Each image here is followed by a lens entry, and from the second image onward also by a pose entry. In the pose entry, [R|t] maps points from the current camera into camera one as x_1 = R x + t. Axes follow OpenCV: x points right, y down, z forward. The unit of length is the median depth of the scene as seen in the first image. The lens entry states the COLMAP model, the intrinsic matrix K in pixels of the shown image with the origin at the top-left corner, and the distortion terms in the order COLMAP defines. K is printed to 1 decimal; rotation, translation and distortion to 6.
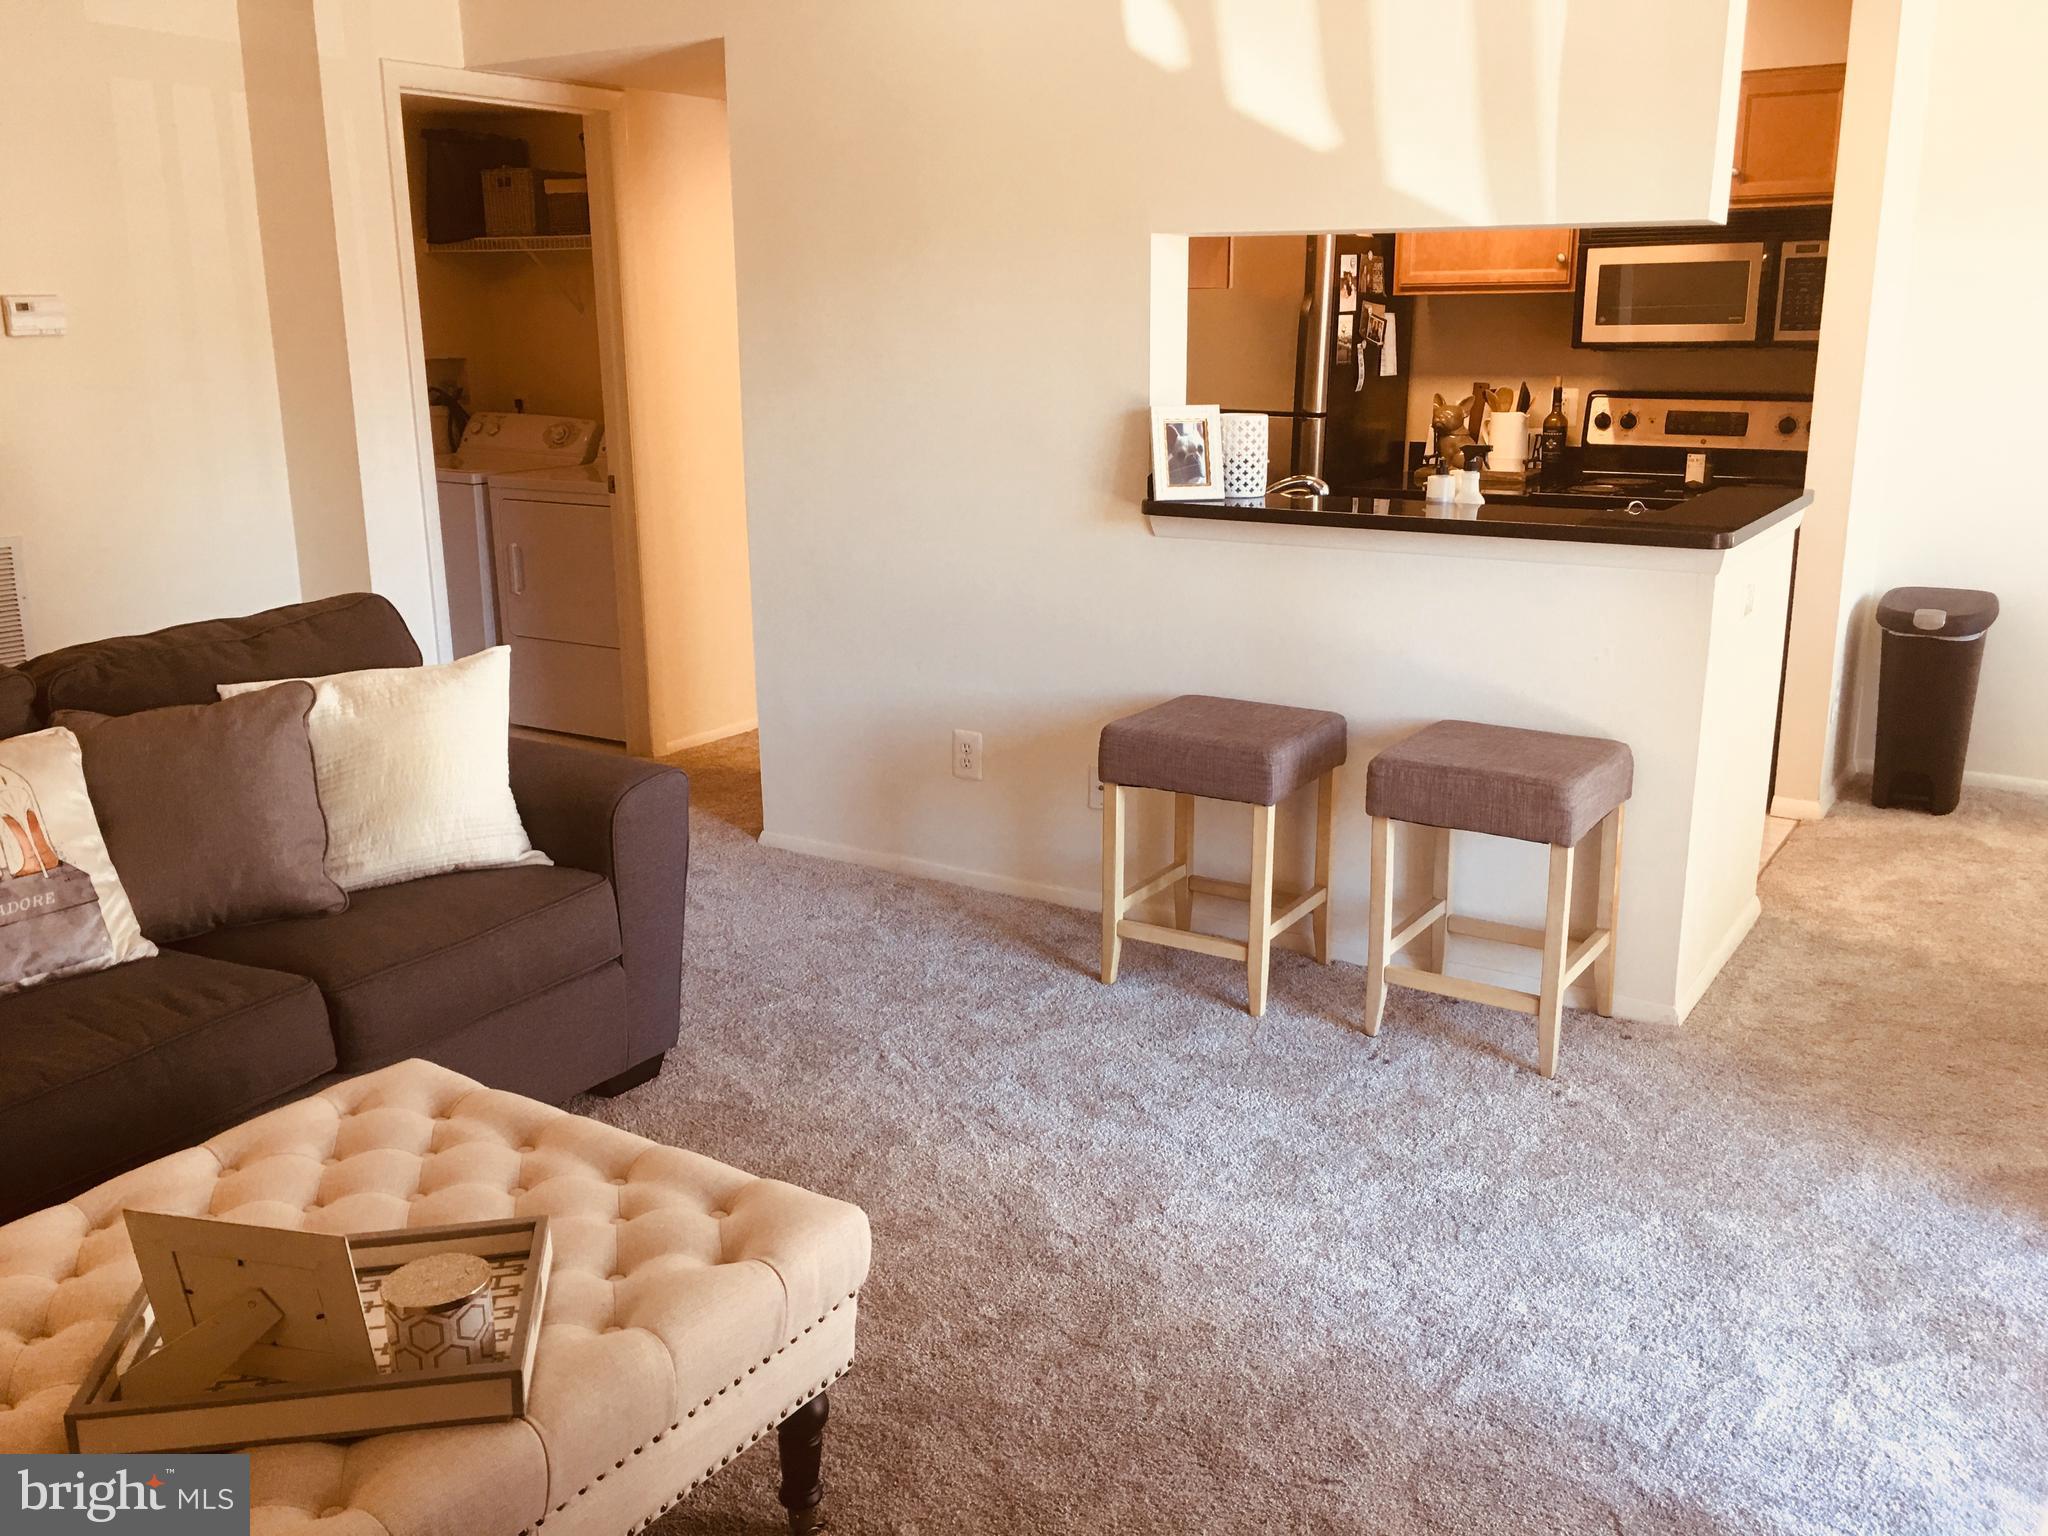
lens RADIAL K [[1722.3, 0, 1028.7], [0, 1722.3, 772.4], [0, 0, 1]] dist [0.009640, 0.001366]
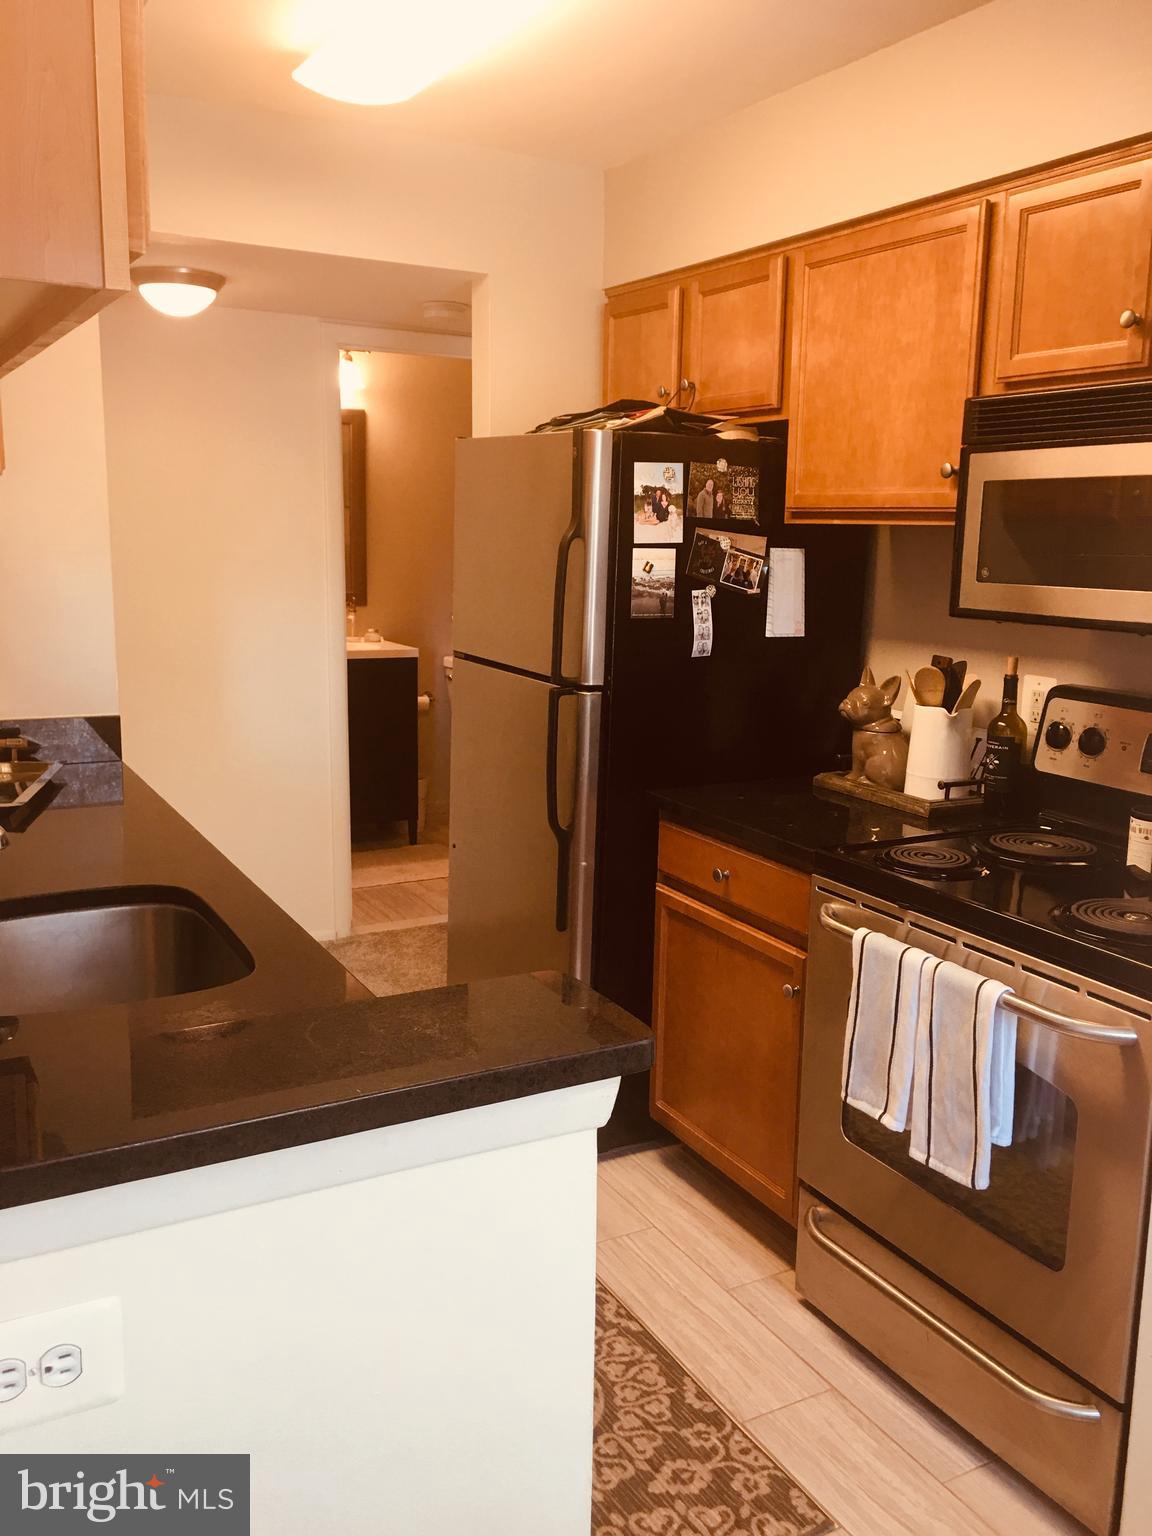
lens RADIAL K [[1291.8, 0, 571.6], [0, 1291.8, 762.2], [0, 0, 1]] dist [0.009640, 0.001366]
pose [[0.876161, 0.114082, -0.468324, 0.400634], [-0.150369, 0.987792, -0.040694, -0.152360], [0.457964, 0.106076, 0.882619, 0.529219]]
